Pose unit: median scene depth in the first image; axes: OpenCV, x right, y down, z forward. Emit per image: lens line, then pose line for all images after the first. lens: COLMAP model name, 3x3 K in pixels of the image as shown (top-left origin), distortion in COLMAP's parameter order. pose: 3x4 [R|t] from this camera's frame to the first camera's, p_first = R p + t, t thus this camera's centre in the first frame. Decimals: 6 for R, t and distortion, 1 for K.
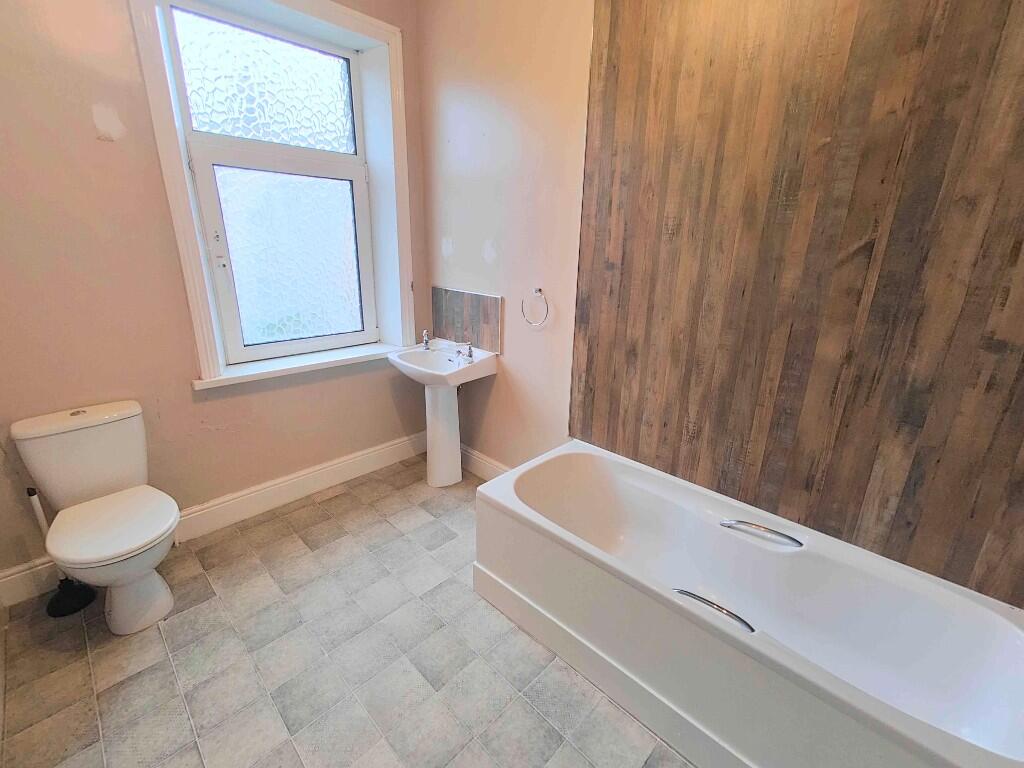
lens RADIAL K [[446.2, 0, 512.0], [0, 446.2, 384.0], [0, 0, 1]] dist [-0.000450, -0.000075]
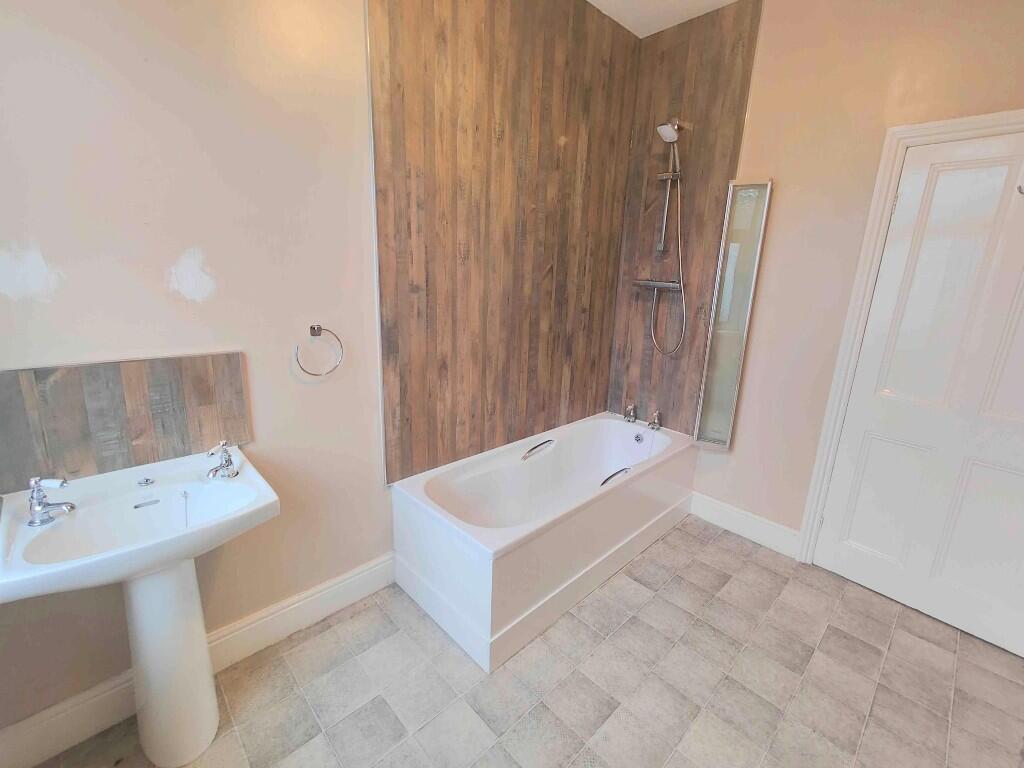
lens RADIAL K [[446.2, 0, 512.0], [0, 446.2, 384.0], [0, 0, 1]] dist [-0.000450, -0.000075]
pose [[0.036411, -0.266919, 0.963031, -0.828468], [0.283354, 0.926878, 0.246186, -0.268825], [-0.958324, 0.263915, 0.109381, 0.796668]]
